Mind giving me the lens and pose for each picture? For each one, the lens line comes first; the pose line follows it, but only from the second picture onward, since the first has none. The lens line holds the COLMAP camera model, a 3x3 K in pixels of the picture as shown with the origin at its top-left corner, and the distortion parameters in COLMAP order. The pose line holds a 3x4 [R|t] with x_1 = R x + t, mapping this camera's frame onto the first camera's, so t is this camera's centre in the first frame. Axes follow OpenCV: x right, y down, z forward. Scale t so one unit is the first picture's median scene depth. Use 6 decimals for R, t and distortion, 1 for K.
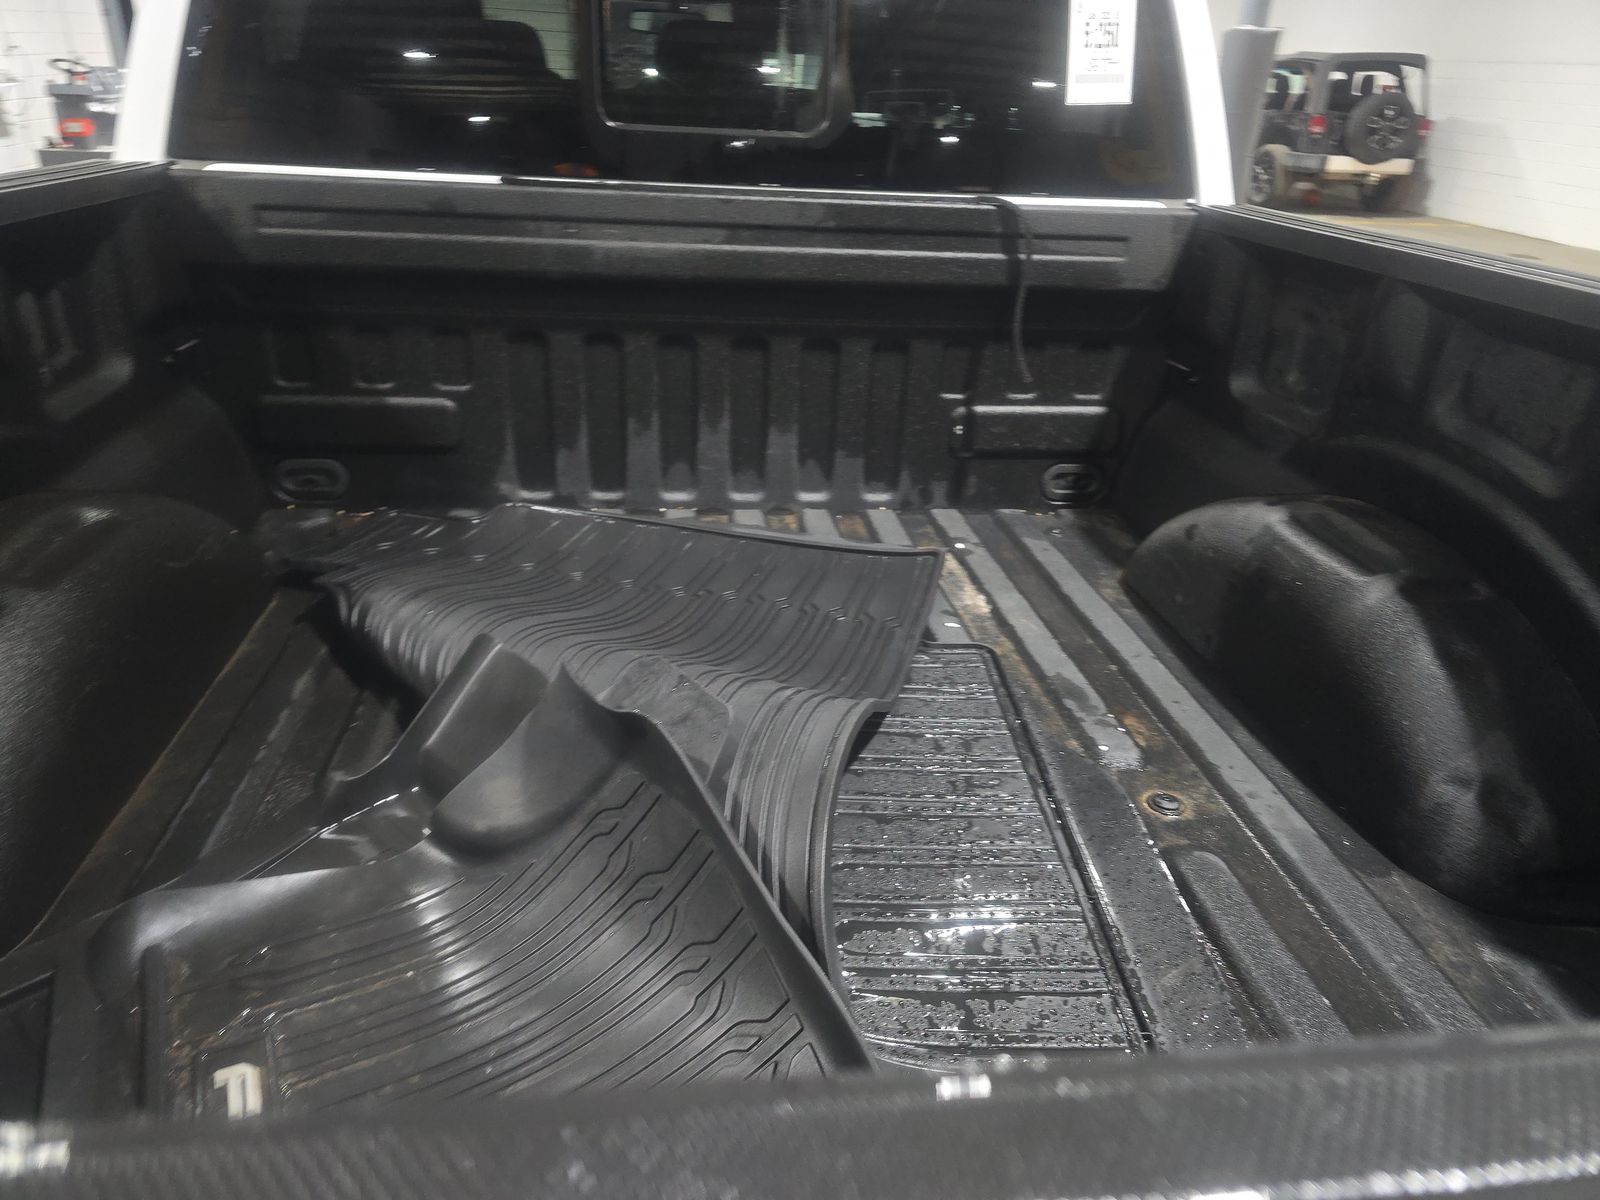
lens RADIAL K [[1101.4, 0, 798.2], [0, 1101.4, 590.3], [0, 0, 1]] dist [0.053038, -0.038454]
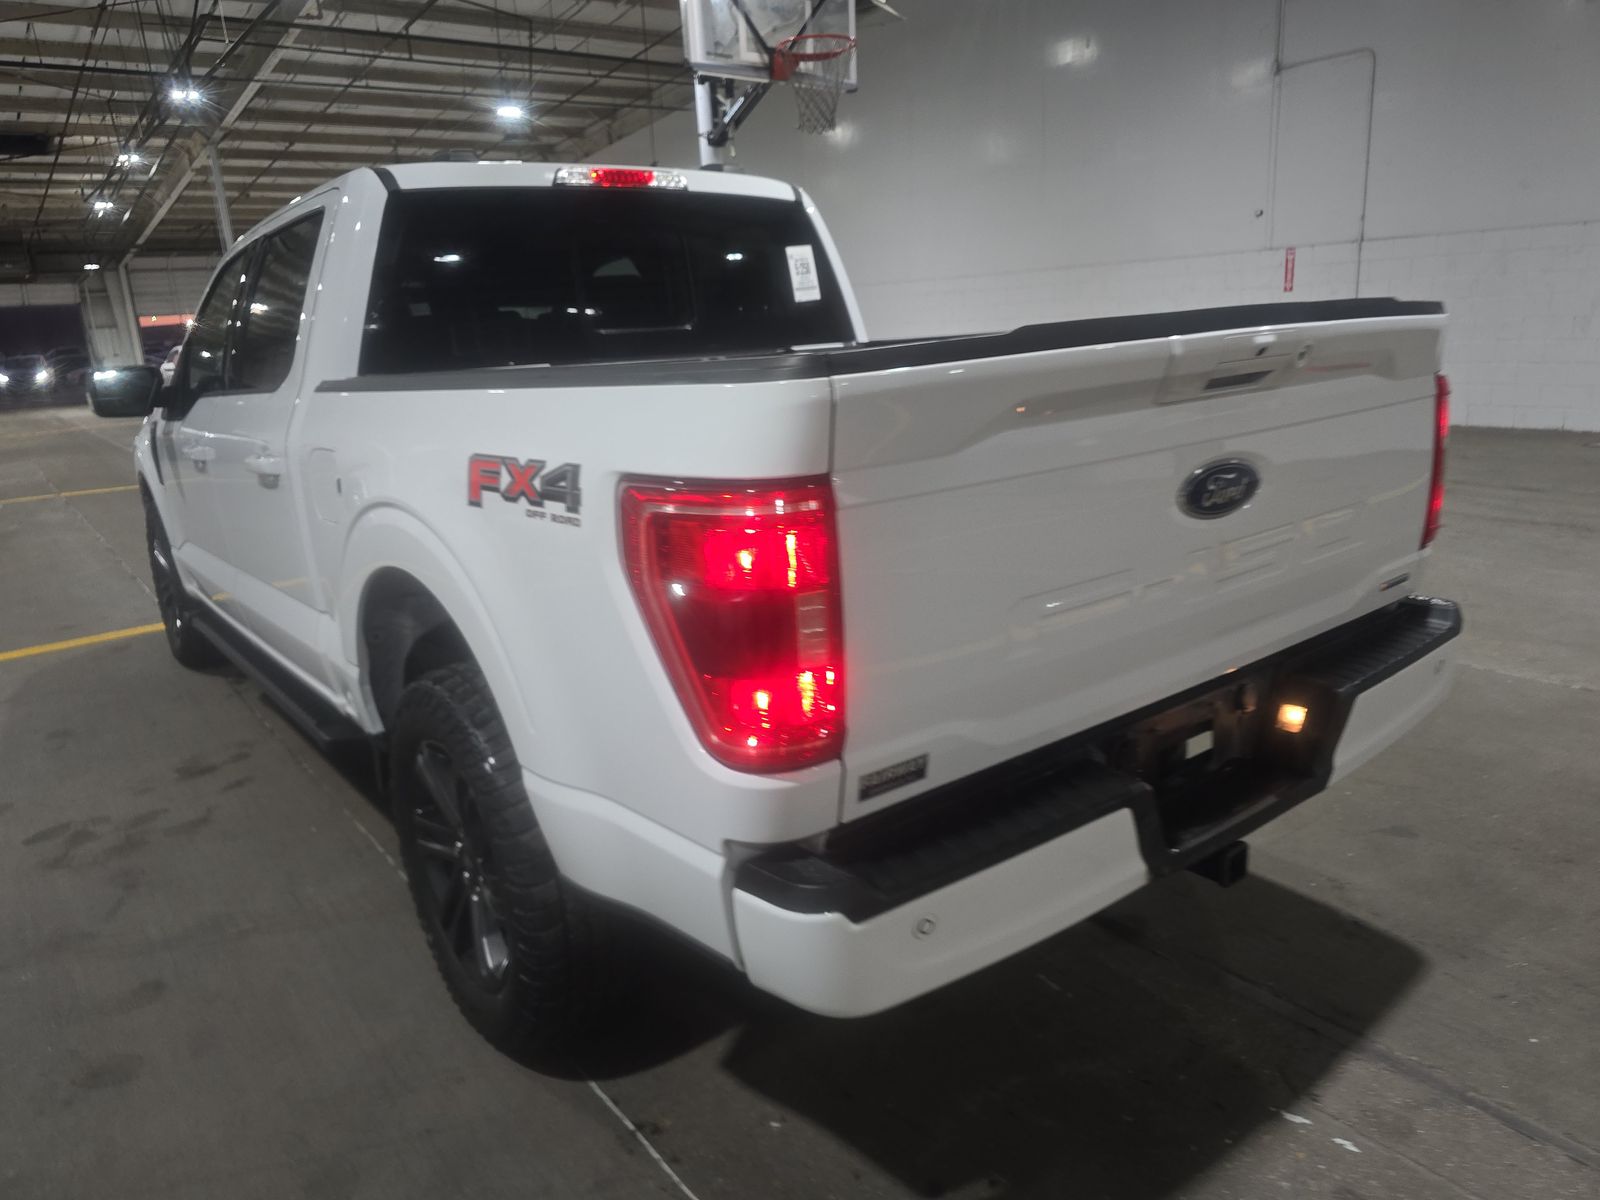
lens RADIAL K [[1101.4, 0, 798.2], [0, 1101.4, 590.3], [0, 0, 1]] dist [0.053038, -0.038454]
pose [[0.863420, -0.212309, 0.457637, -0.121328], [0.300833, 0.944881, -0.129226, 0.048951], [-0.404977, 0.249248, 0.879698, -0.097004]]
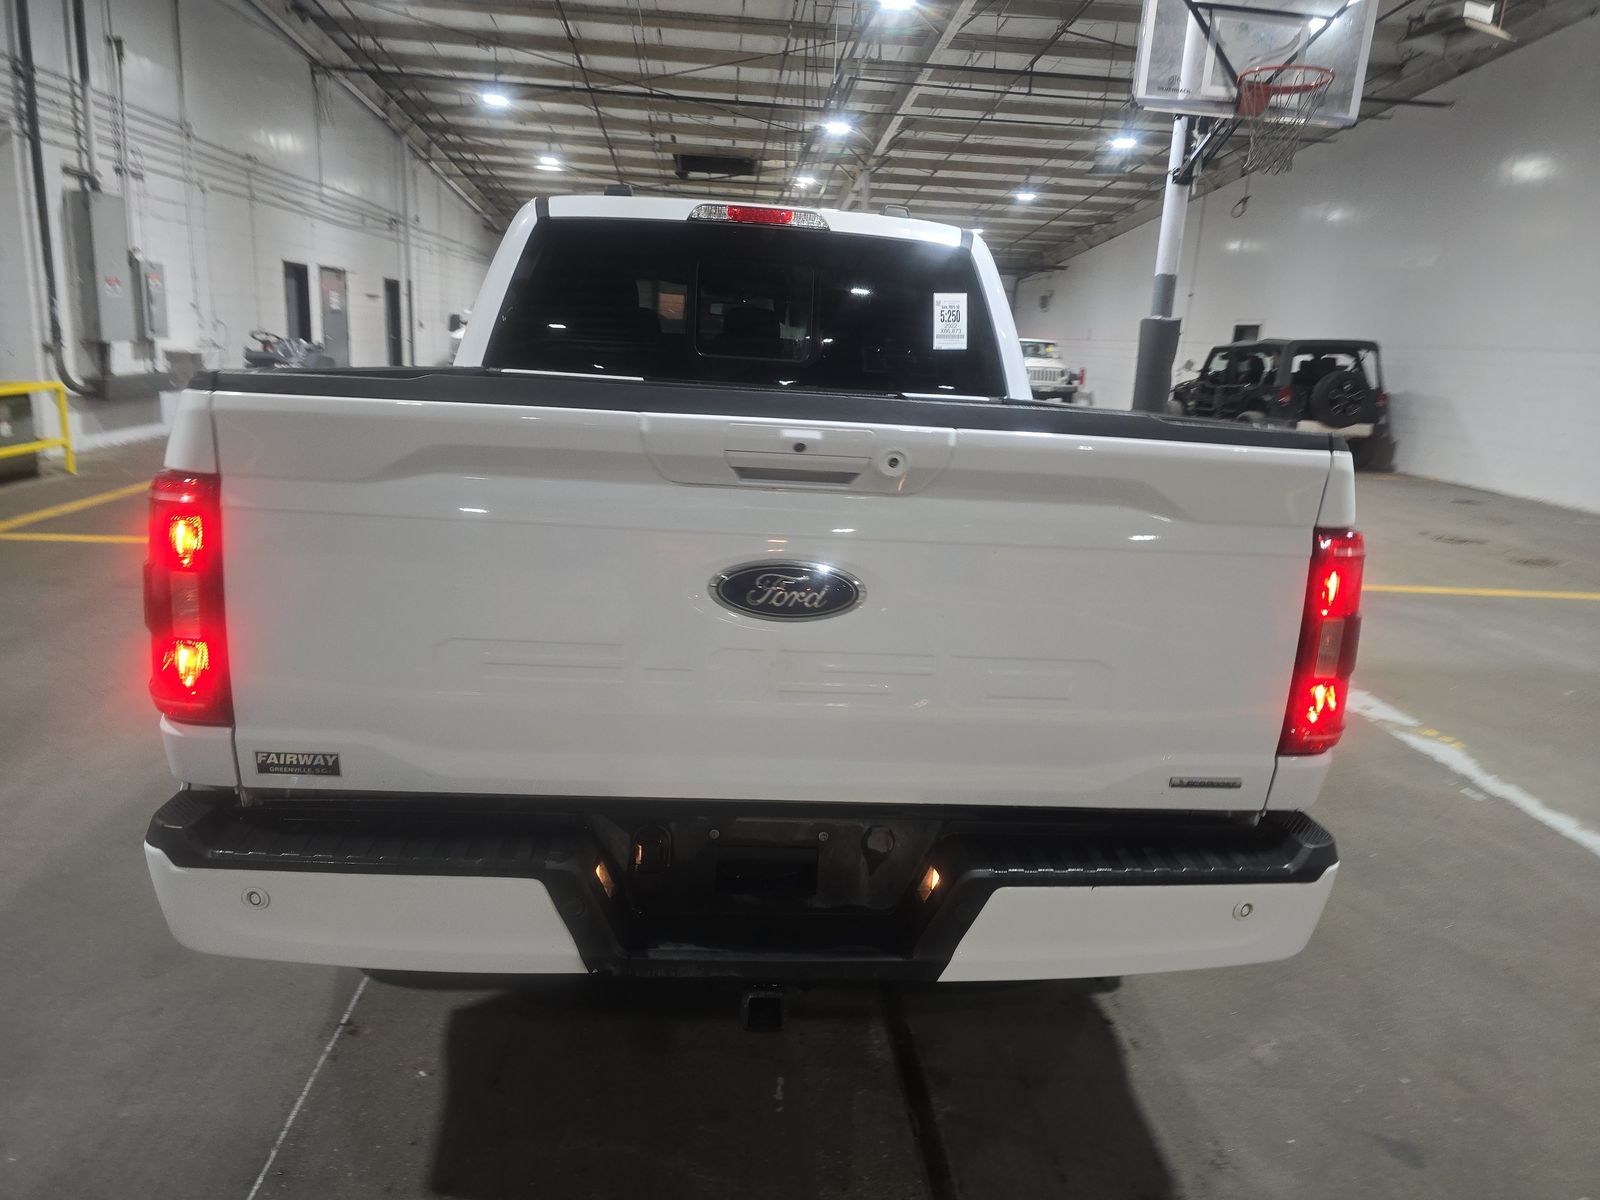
lens RADIAL K [[1092.0, 0, 803.5], [0, 1092.0, 590.2], [0, 0, 1]] dist [0.060140, -0.033098]
pose [[0.998120, 0.026027, -0.055482, 0.020715], [-0.037665, 0.974693, -0.220353, 0.064100], [0.048343, 0.222029, 0.973841, -0.123540]]
